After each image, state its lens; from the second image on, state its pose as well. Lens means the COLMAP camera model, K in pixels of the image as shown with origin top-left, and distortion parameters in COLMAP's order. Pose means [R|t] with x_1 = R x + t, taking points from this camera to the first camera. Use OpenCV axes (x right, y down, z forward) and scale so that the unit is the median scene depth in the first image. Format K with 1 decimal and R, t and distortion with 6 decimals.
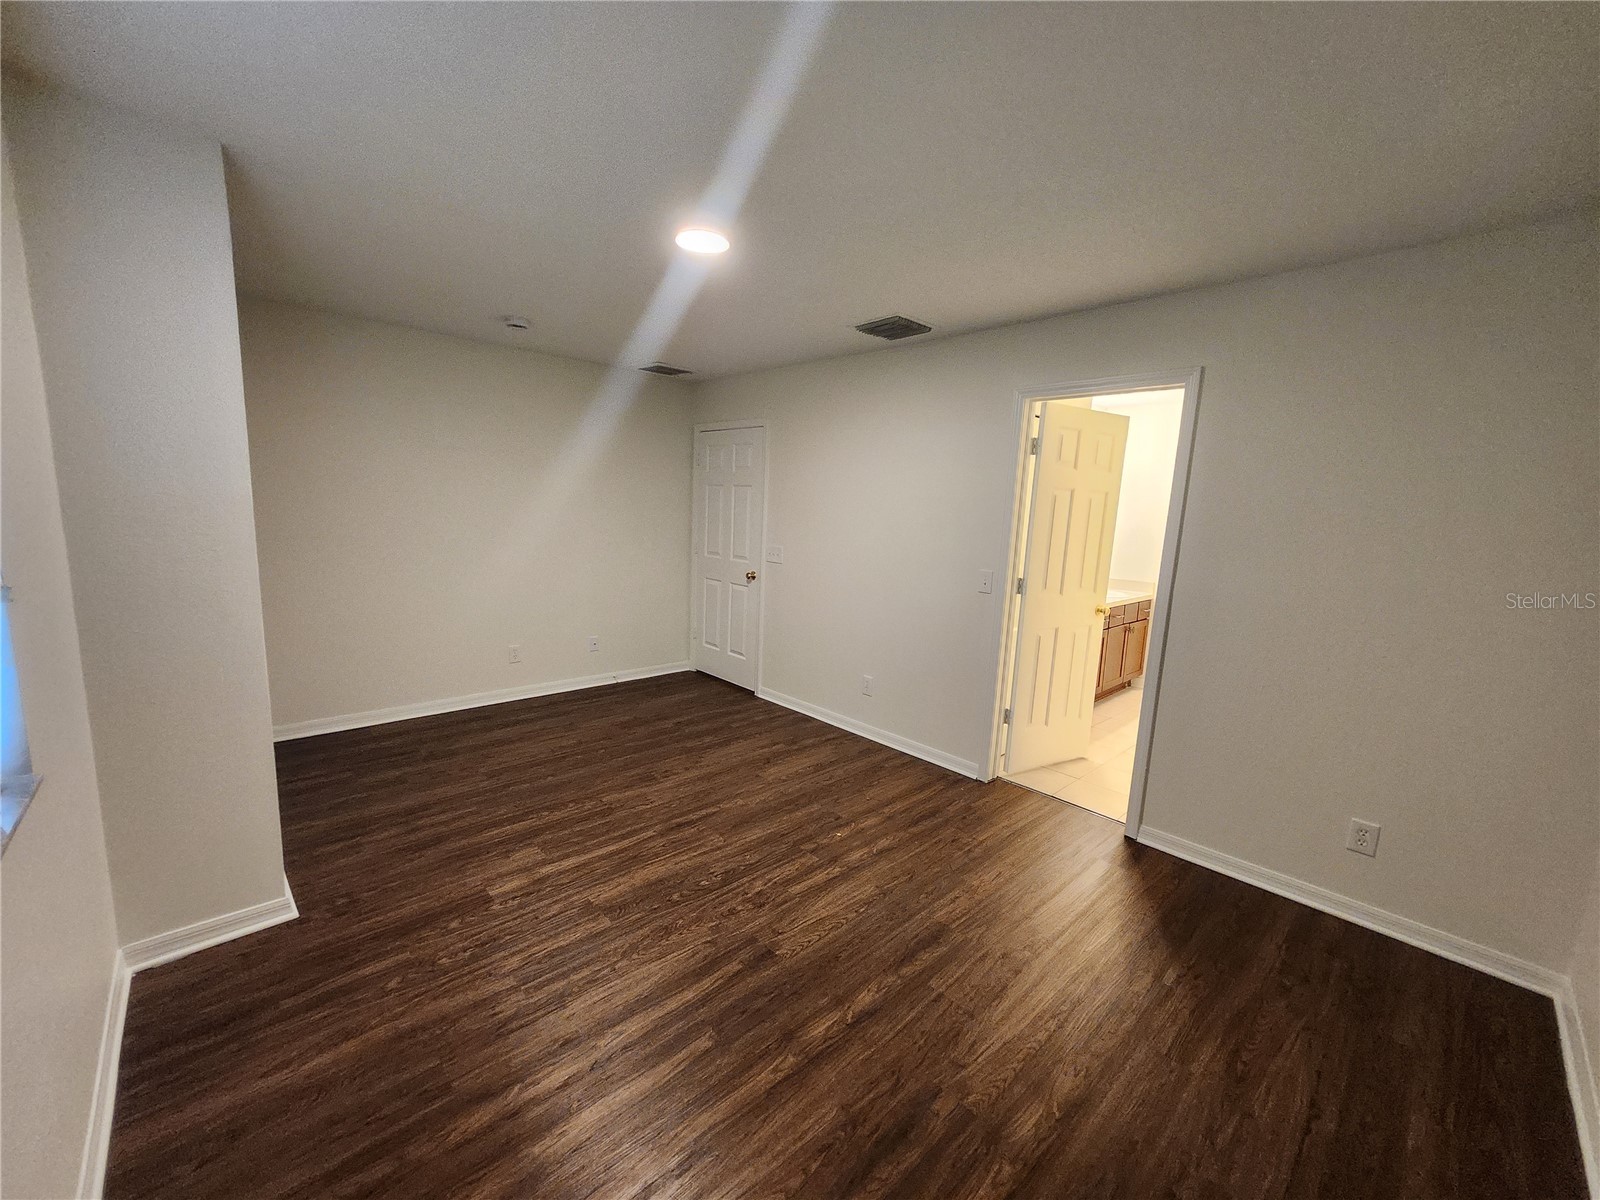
lens RADIAL K [[636.2, 0, 793.1], [0, 636.2, 601.8], [0, 0, 1]] dist [-0.002596, 0.001532]
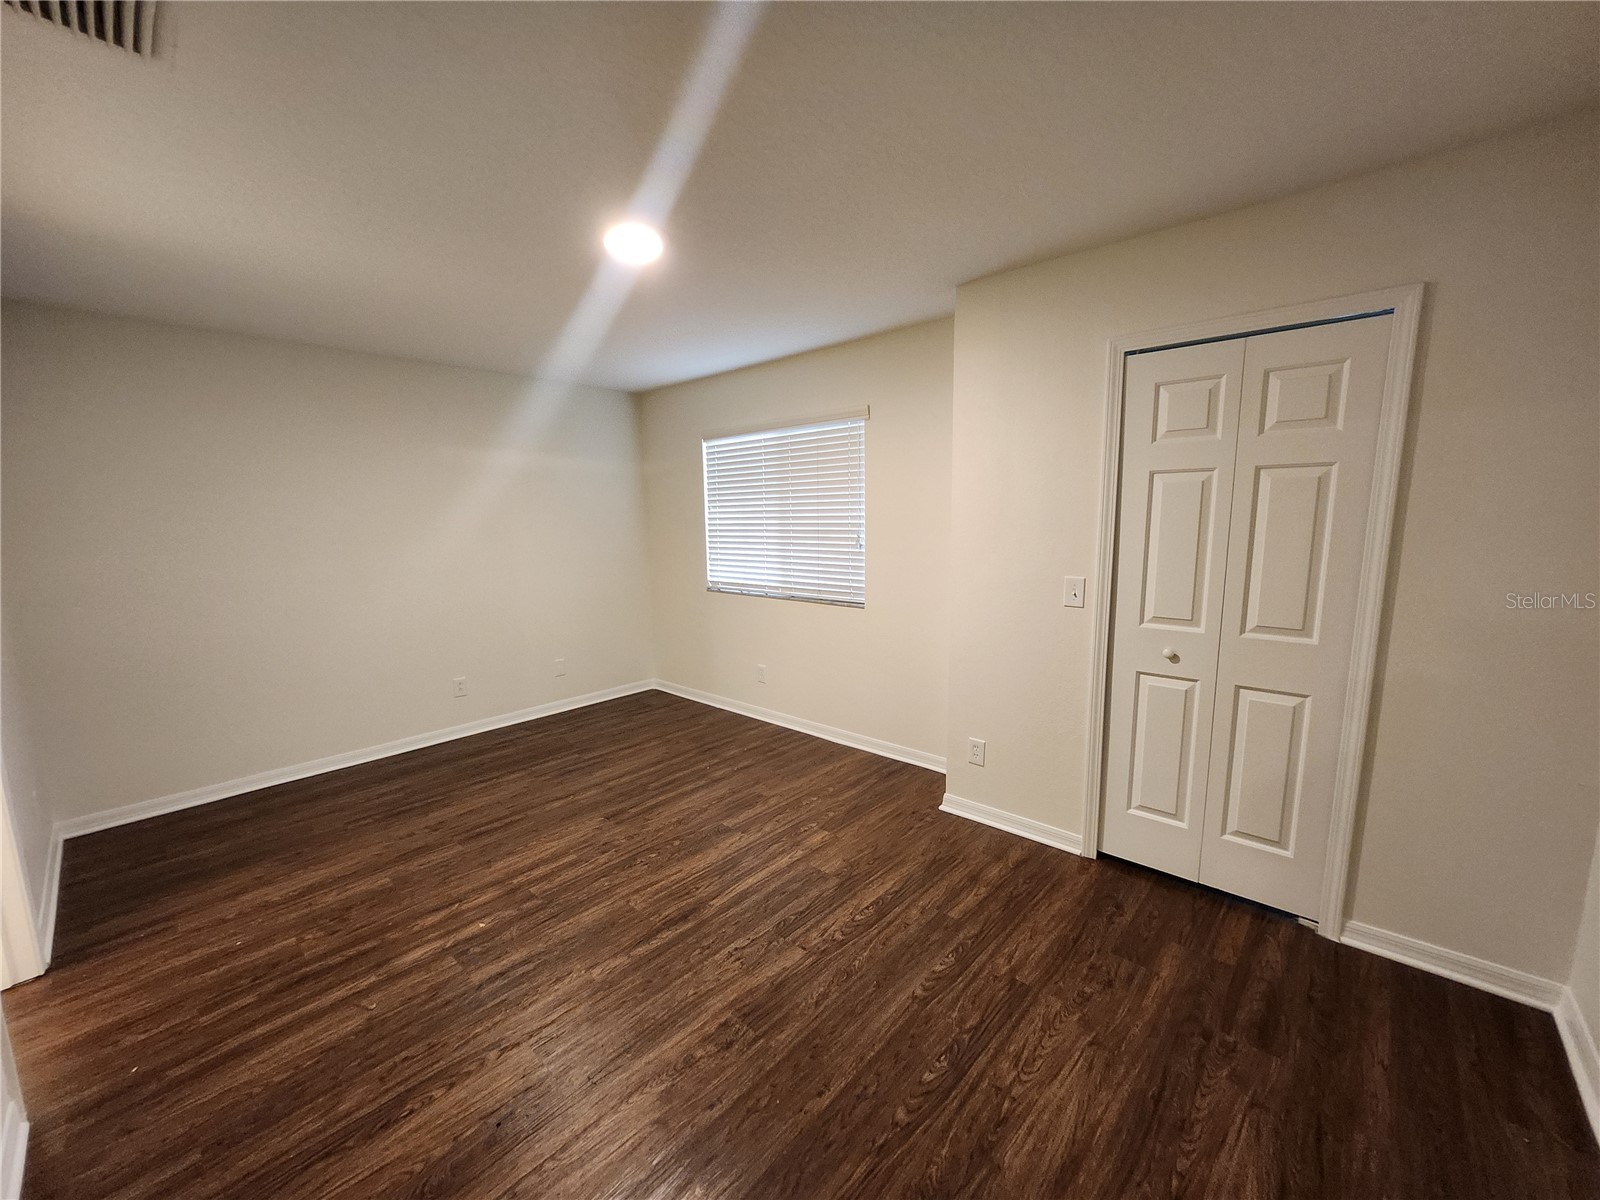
lens RADIAL K [[636.2, 0, 791.2], [0, 636.2, 604.7], [0, 0, 1]] dist [-0.002596, 0.001532]
pose [[-0.996947, -0.012989, -0.076995, -0.262645], [-0.034685, 0.957112, 0.287633, -0.277564], [0.069957, 0.289425, -0.954641, 1.768039]]
